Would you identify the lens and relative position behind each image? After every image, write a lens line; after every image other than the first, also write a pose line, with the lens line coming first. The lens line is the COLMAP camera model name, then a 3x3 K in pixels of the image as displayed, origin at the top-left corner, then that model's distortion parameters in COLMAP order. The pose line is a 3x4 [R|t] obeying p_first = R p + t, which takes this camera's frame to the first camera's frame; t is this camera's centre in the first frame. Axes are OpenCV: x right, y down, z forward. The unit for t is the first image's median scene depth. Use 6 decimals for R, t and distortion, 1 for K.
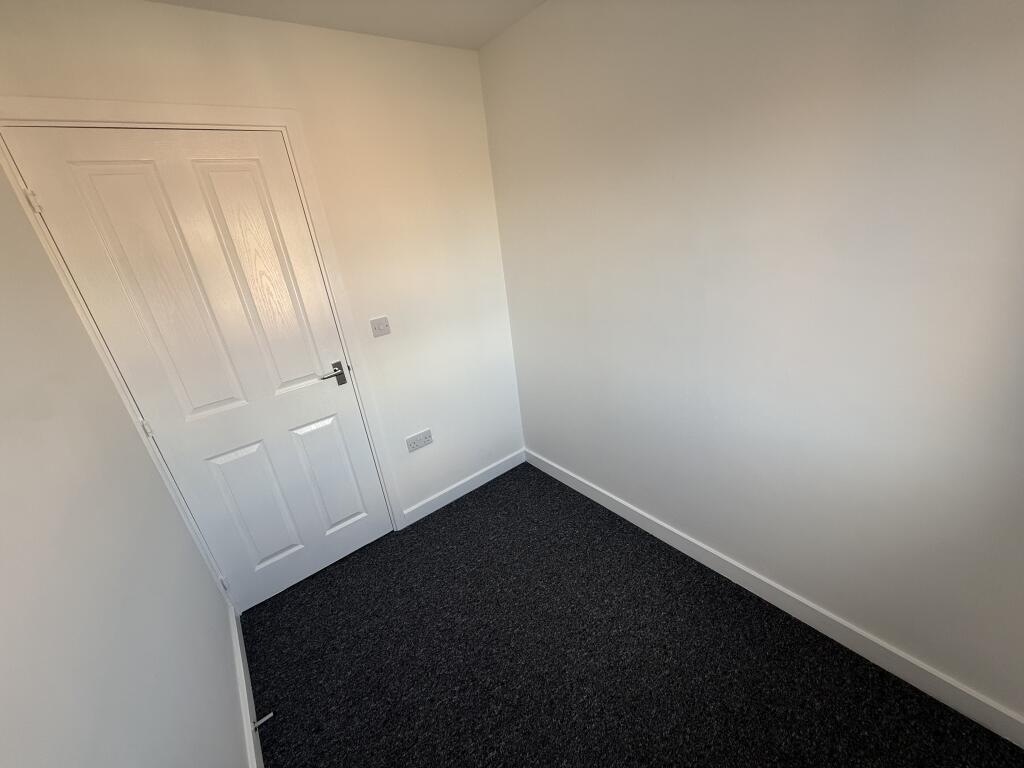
lens RADIAL K [[377.4, 0, 510.1], [0, 377.4, 368.8], [0, 0, 1]] dist [0.000421, 0.000031]
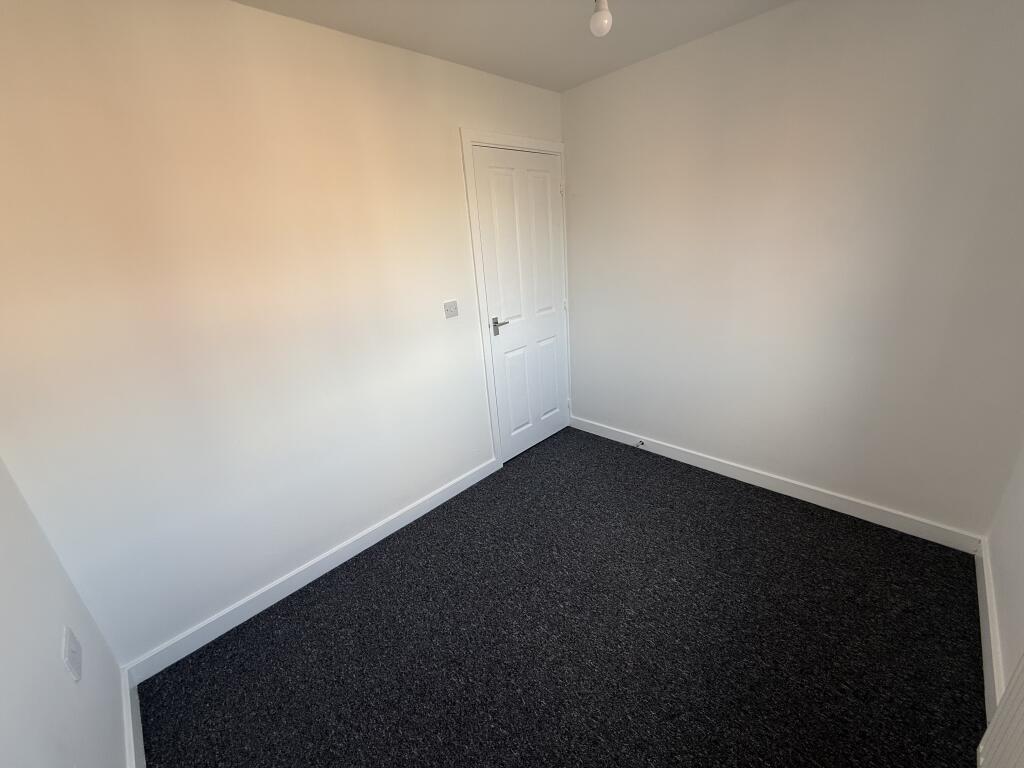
lens RADIAL K [[407.0, 0, 512.0], [0, 407.0, 384.0], [0, 0, 1]] dist [0.001938, 0.000334]
pose [[0.982819, -0.018870, 0.183607, -0.390122], [0.022749, 0.999560, -0.019042, 0.143176], [-0.183167, 0.022892, 0.982815, -0.243705]]
